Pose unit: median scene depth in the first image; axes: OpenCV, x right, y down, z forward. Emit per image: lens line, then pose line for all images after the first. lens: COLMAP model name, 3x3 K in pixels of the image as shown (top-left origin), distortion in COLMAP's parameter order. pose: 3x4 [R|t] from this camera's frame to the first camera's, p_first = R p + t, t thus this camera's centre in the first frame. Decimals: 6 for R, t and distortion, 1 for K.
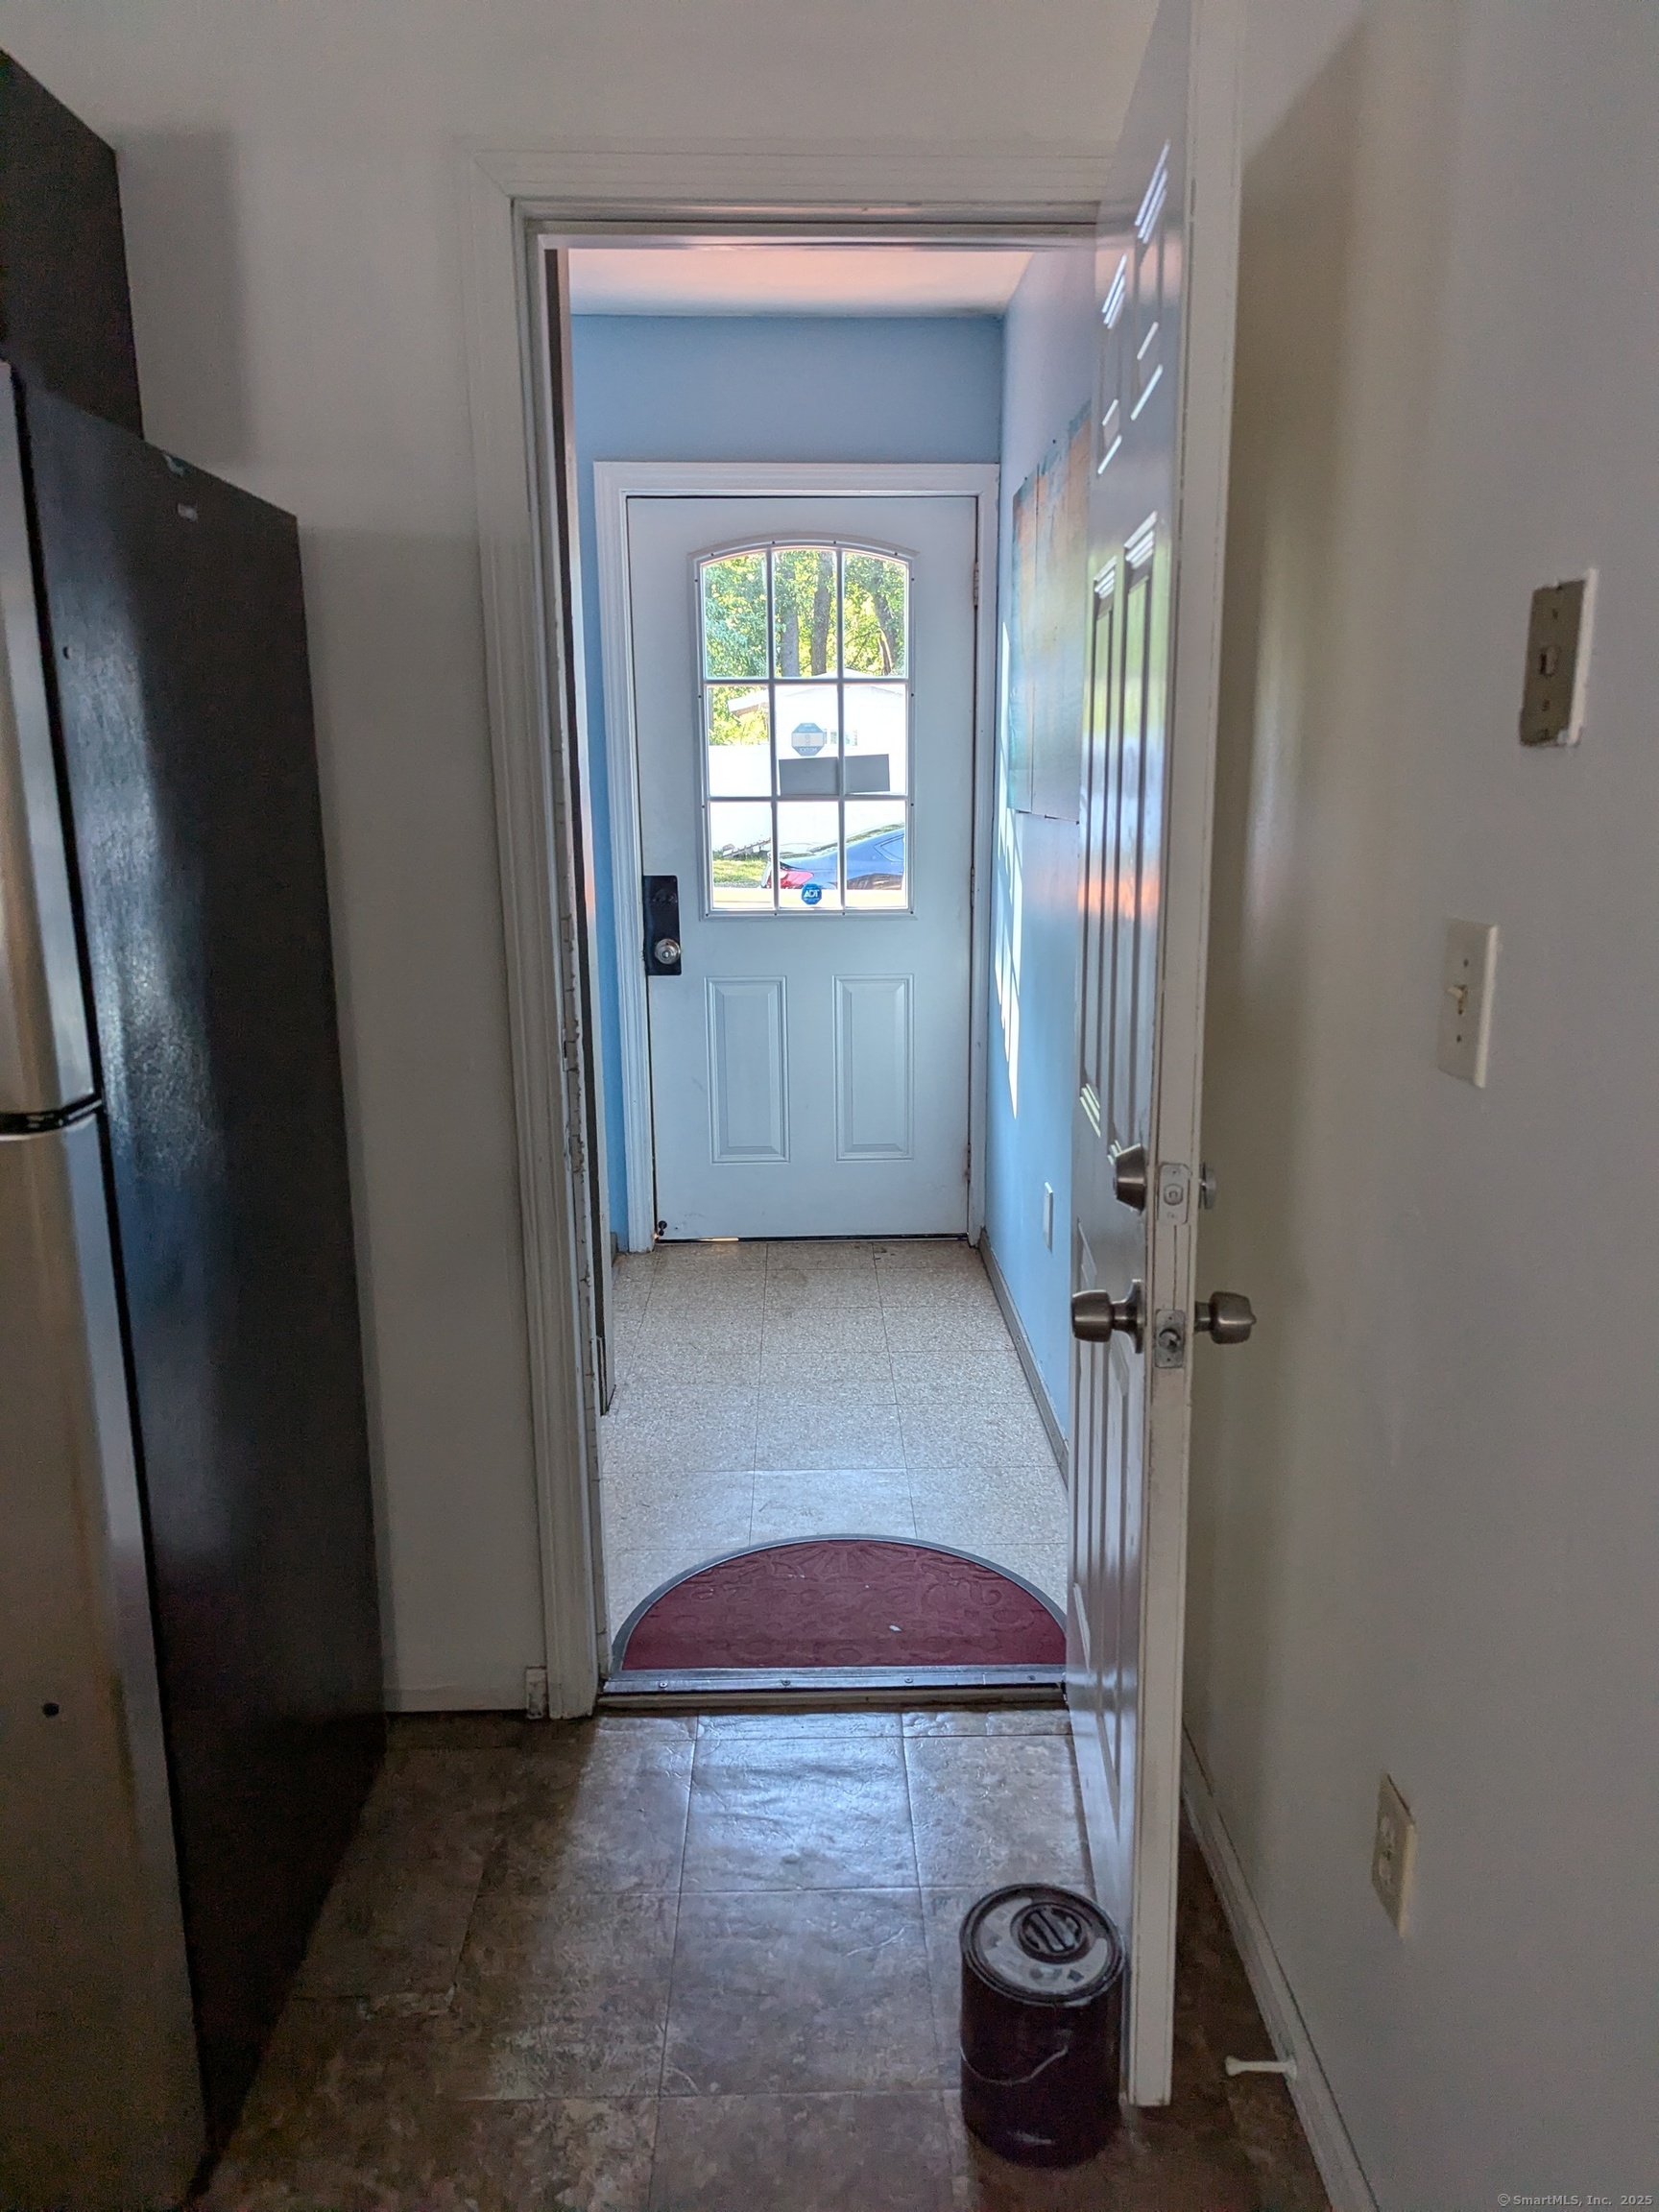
lens RADIAL K [[1566.0, 0, 820.3], [0, 1566.0, 1096.5], [0, 0, 1]] dist [0.064904, -0.068228]
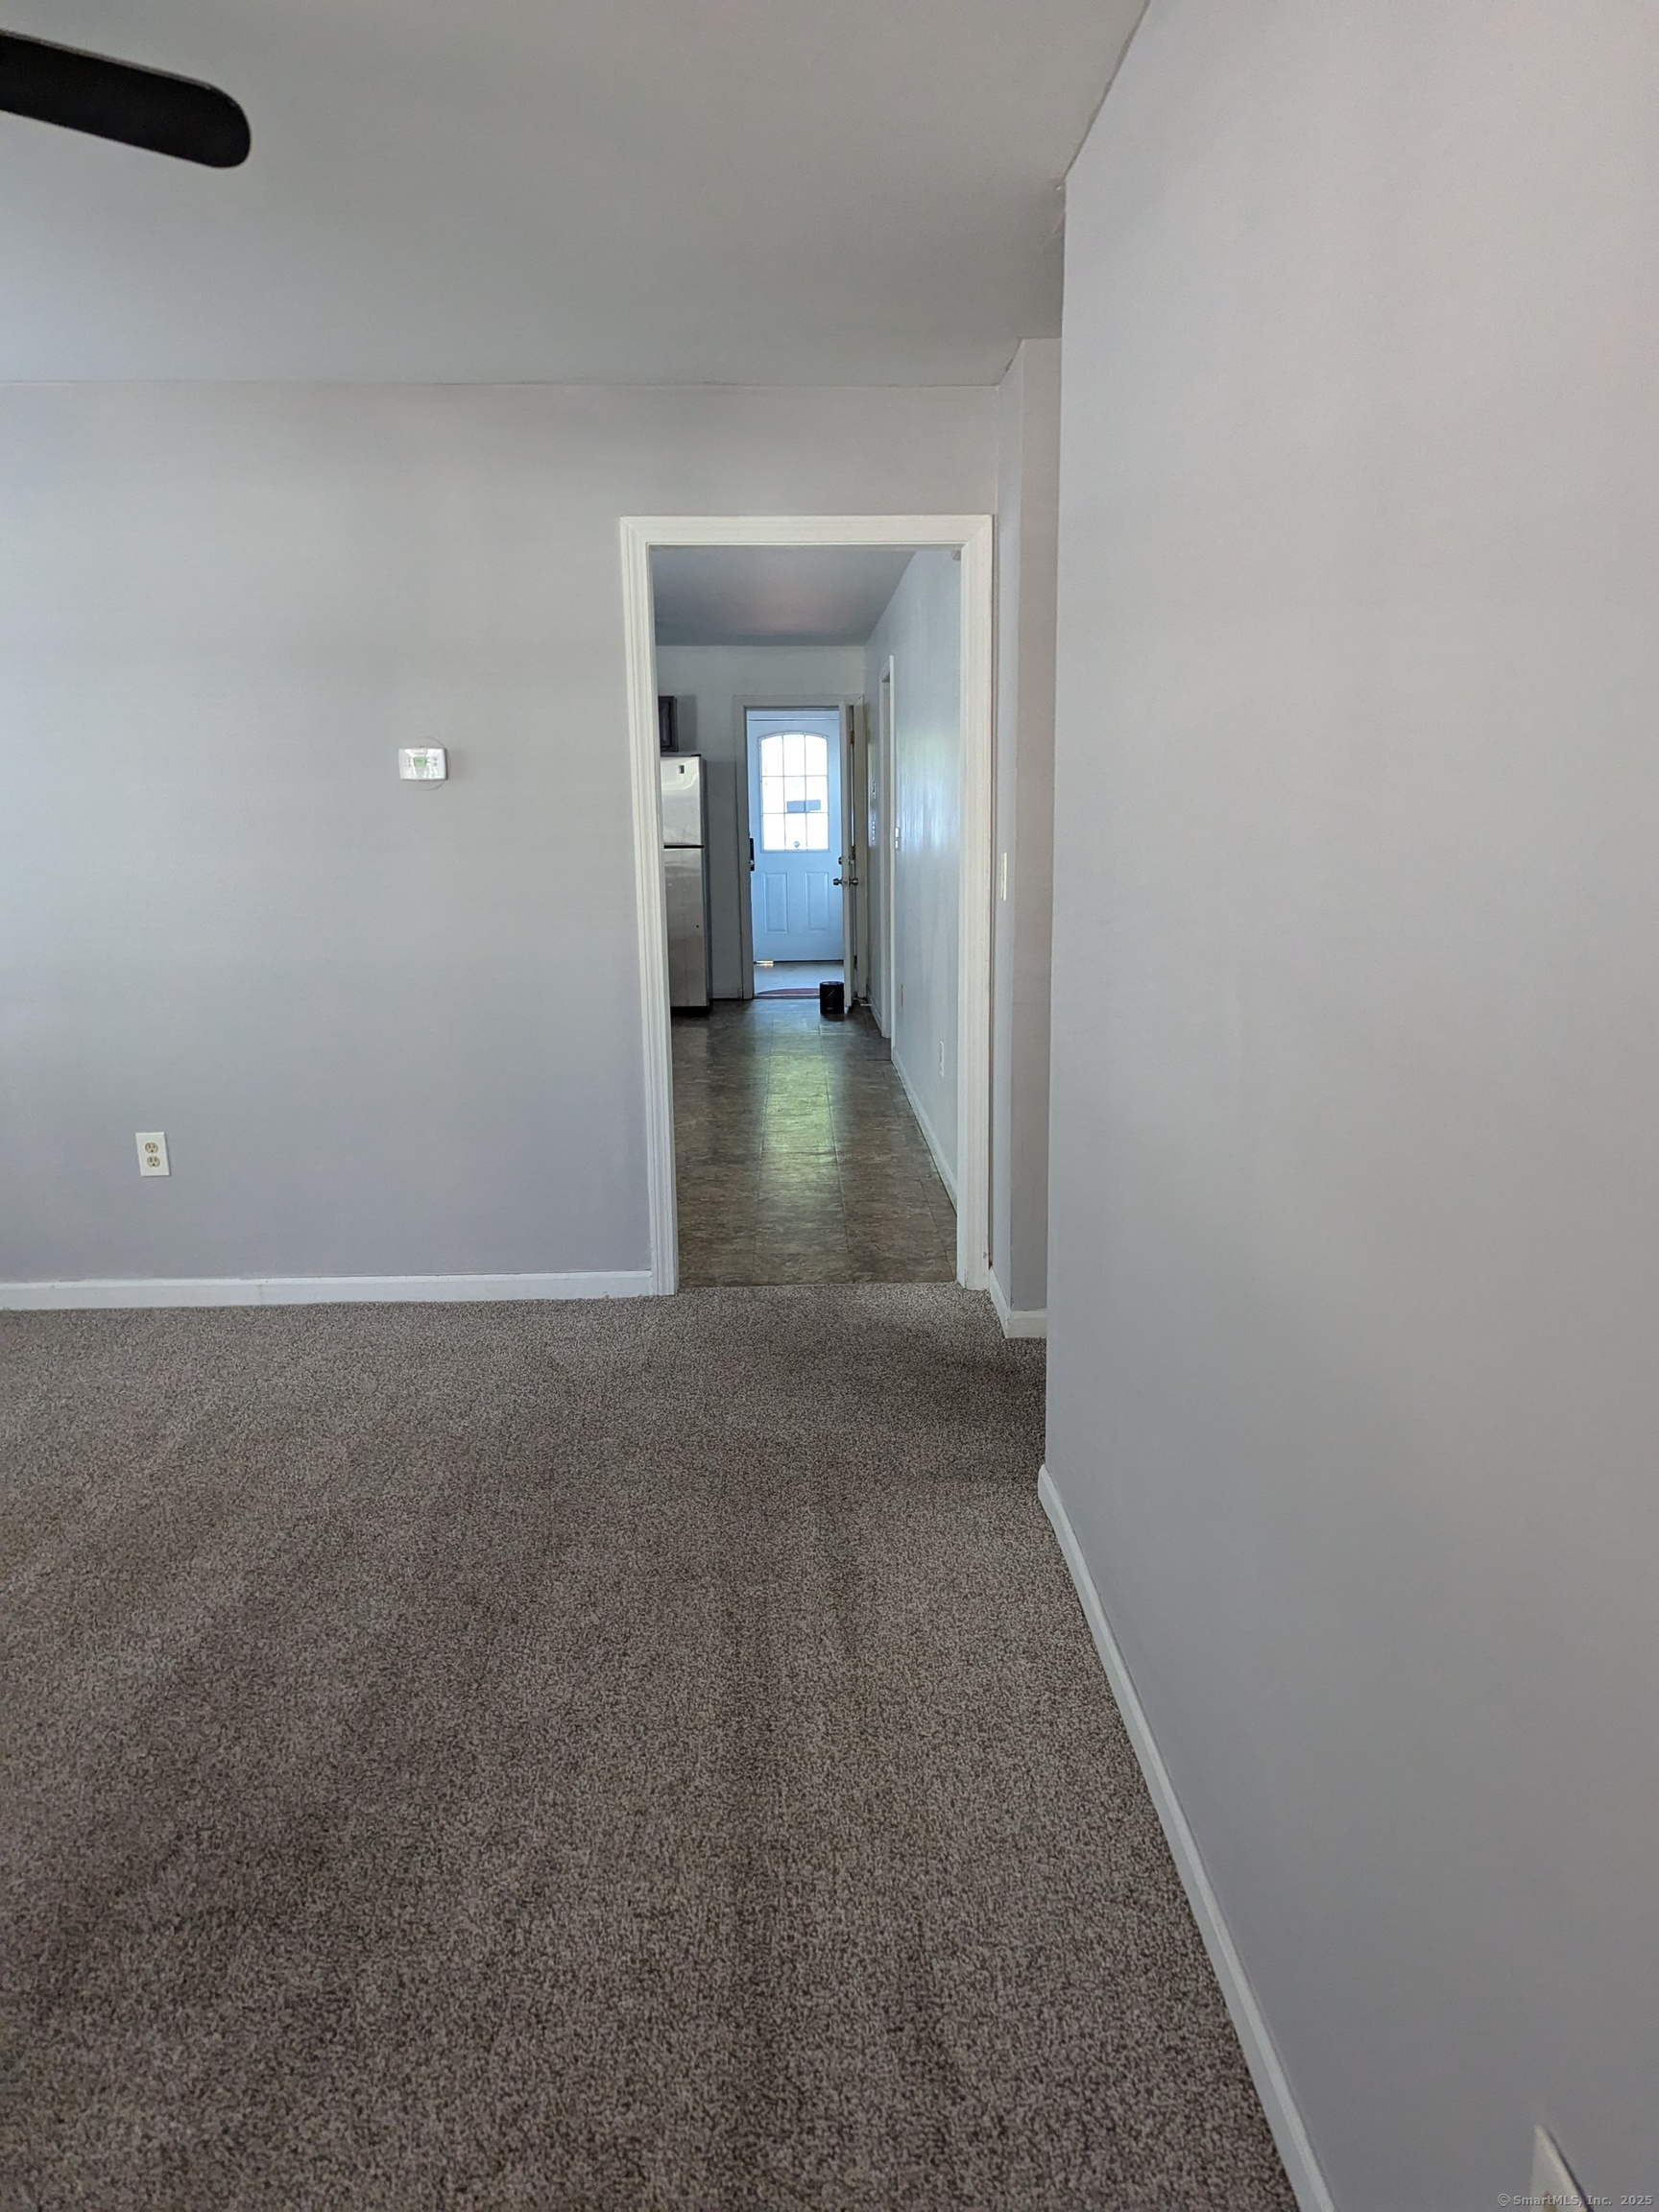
lens RADIAL K [[1566.0, 0, 820.3], [0, 1566.0, 1096.5], [0, 0, 1]] dist [0.064904, -0.068228]
pose [[0.999994, -0.003304, 0.000951, 0.037566], [0.003327, 0.999681, -0.025051, 0.461527], [-0.000868, 0.025054, 0.999686, -2.148253]]
